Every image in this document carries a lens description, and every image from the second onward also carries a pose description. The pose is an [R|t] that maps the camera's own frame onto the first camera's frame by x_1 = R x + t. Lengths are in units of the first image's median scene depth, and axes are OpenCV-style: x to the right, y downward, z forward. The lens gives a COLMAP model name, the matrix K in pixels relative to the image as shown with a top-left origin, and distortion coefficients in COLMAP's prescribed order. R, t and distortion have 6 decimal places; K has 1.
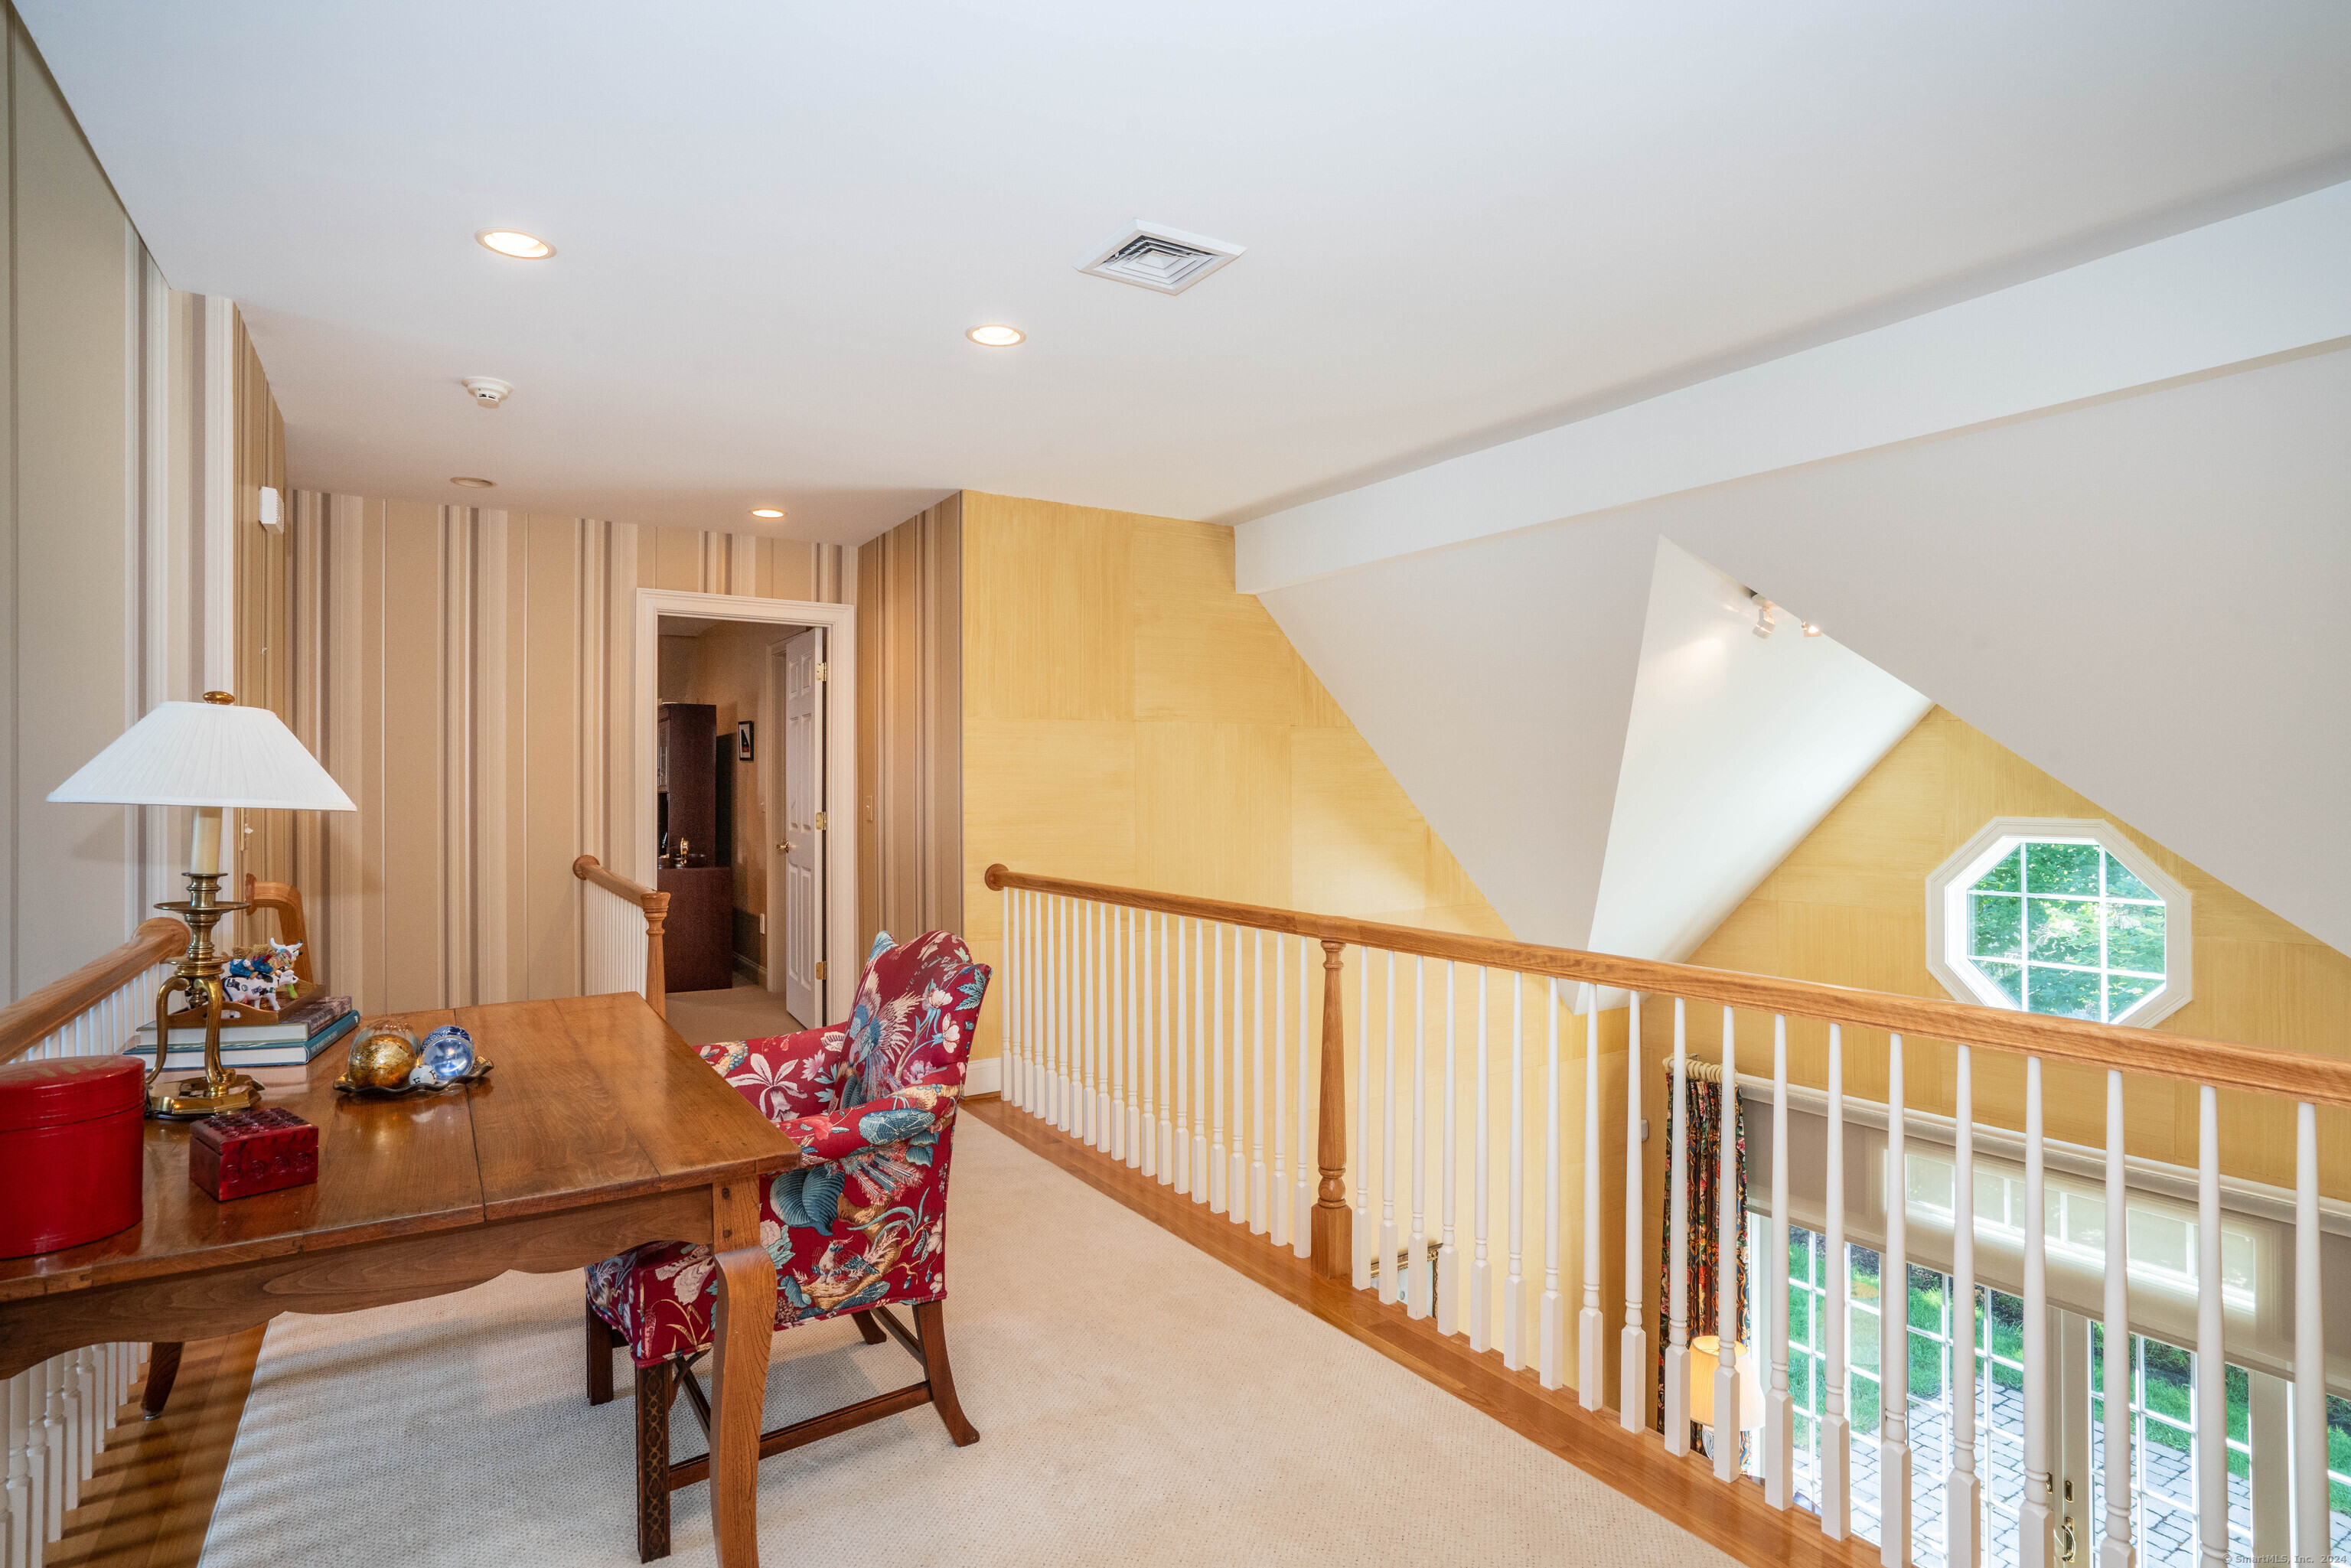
lens RADIAL K [[1210.6, 0, 1227.7], [0, 1210.6, 784.0], [0, 0, 1]] dist [0.007772, 0.000726]
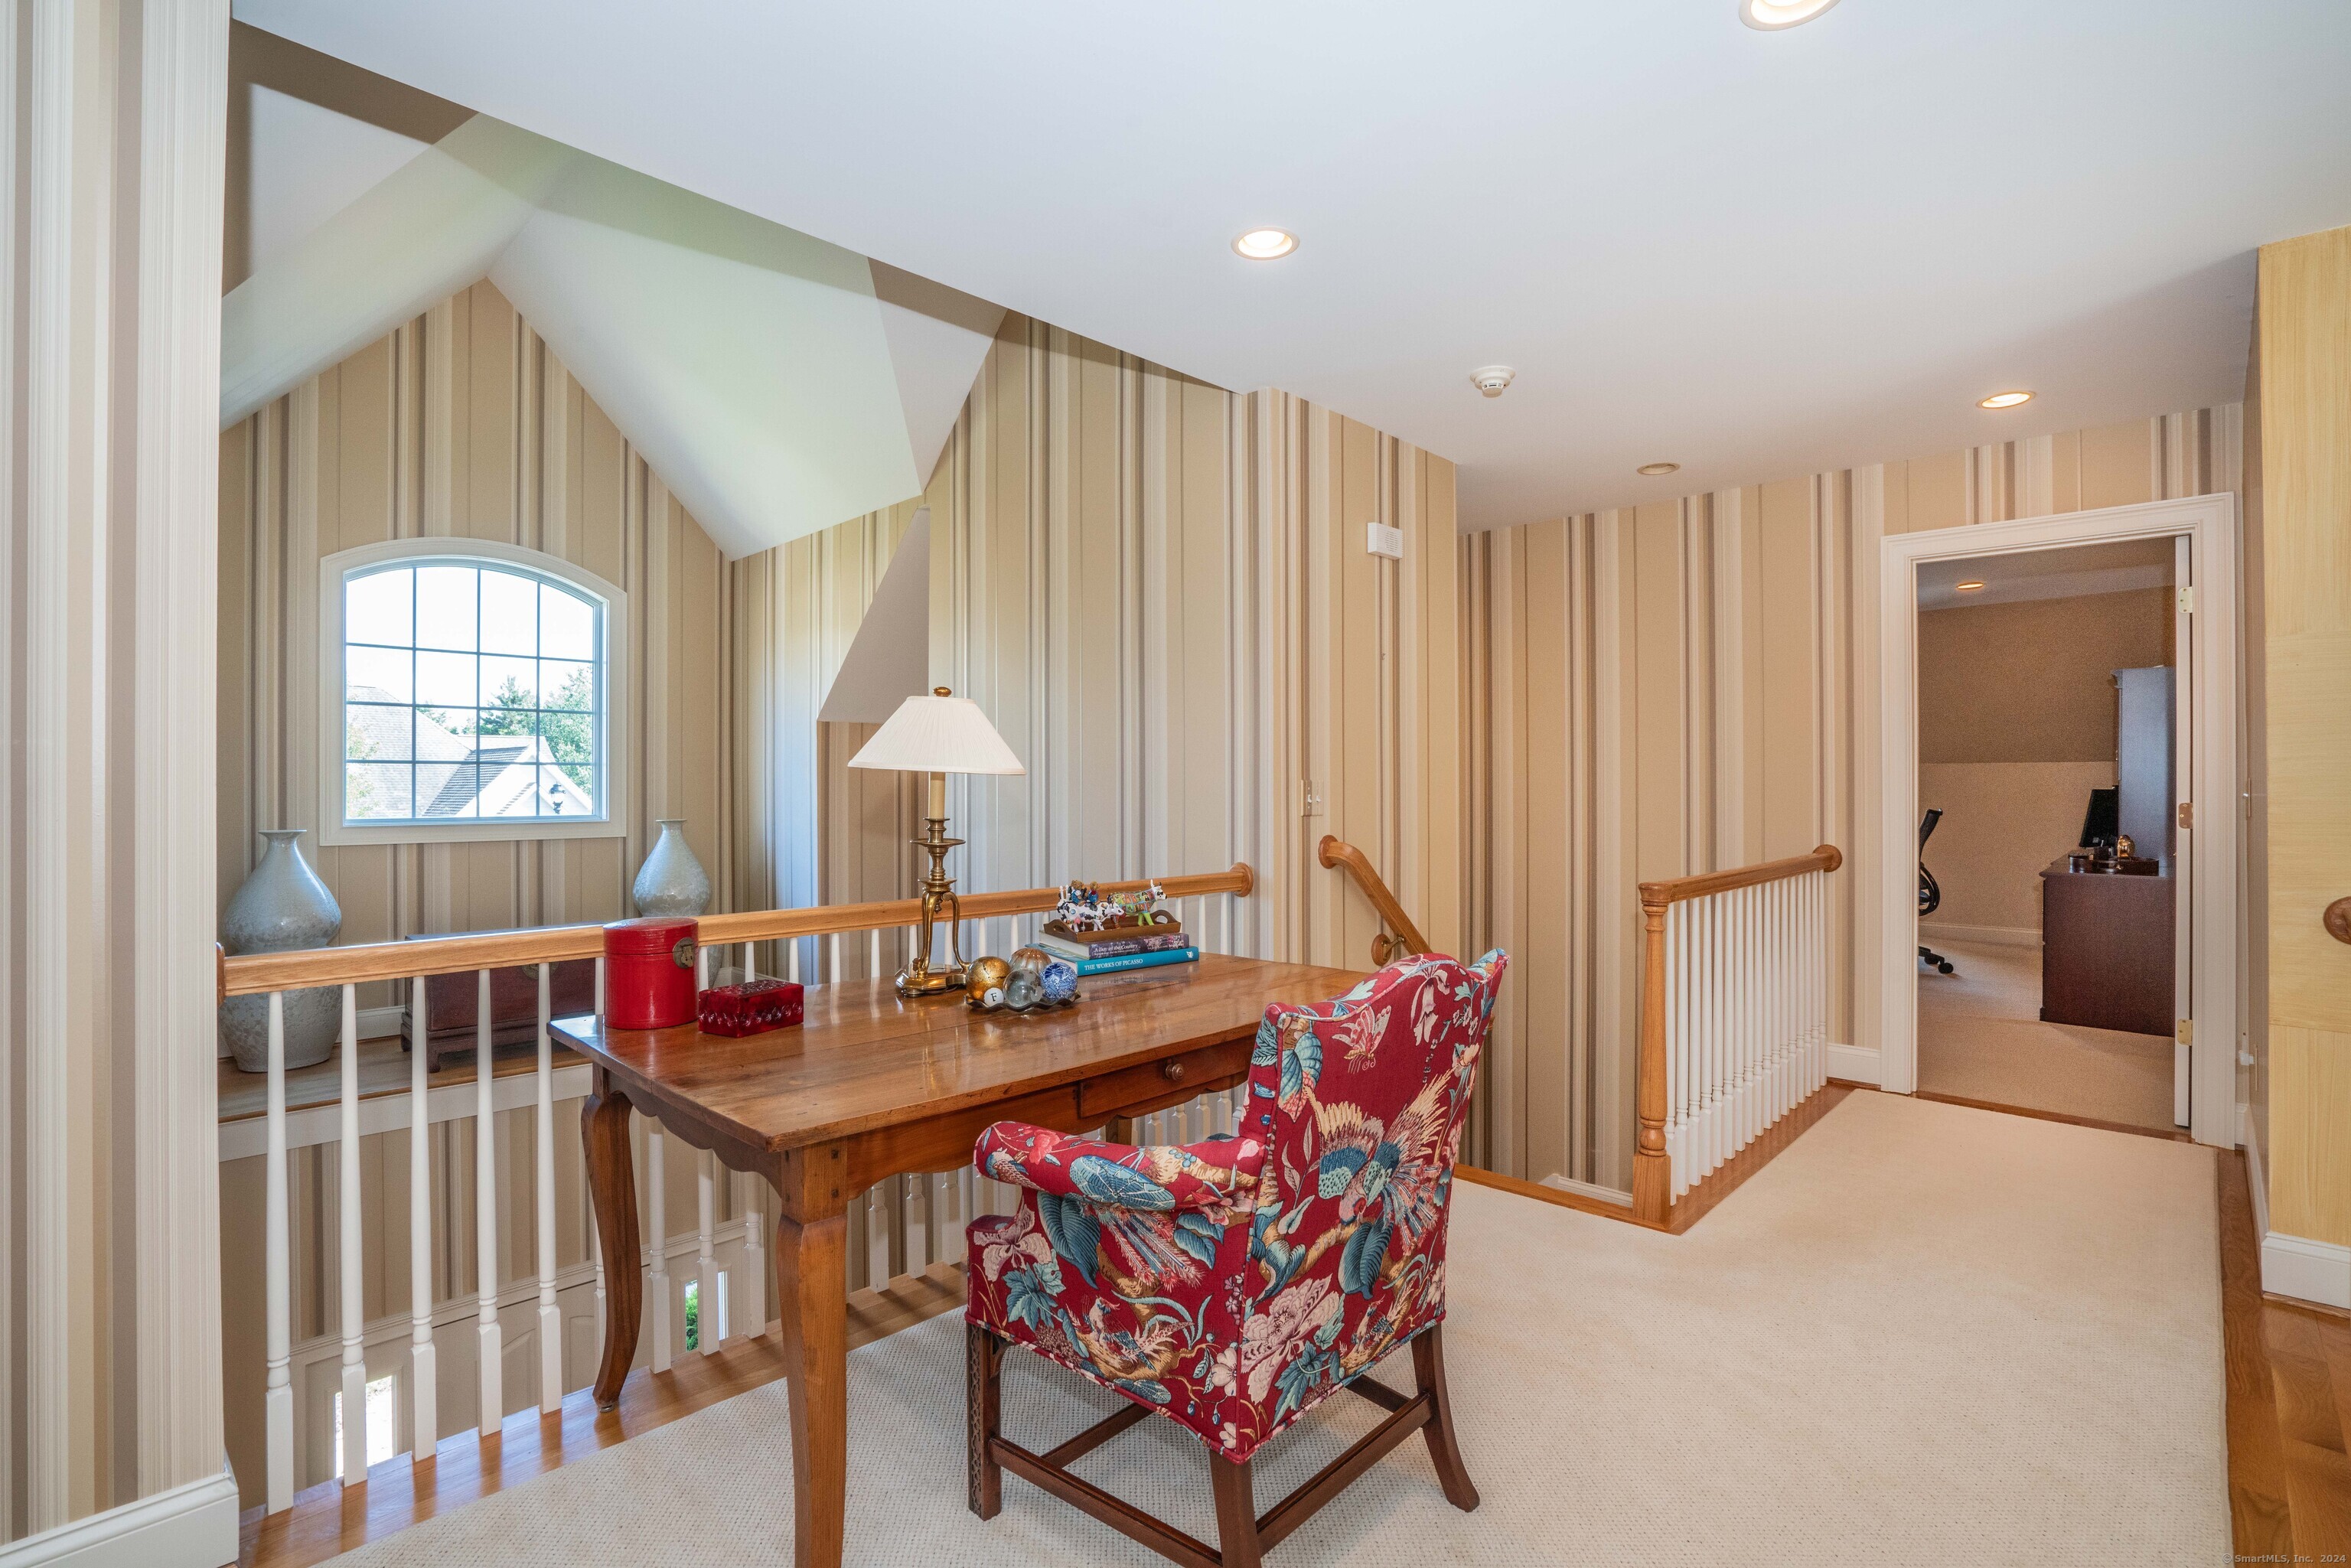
lens RADIAL K [[1115.9, 0, 1181.9], [0, 1115.9, 785.6], [0, 0, 1]] dist [-0.038224, 0.006448]
pose [[0.203990, -0.000344, -0.978973, 0.405581], [0.001572, 0.999999, -0.000024, 0.031597], [0.978972, -0.001534, 0.203990, 0.879771]]
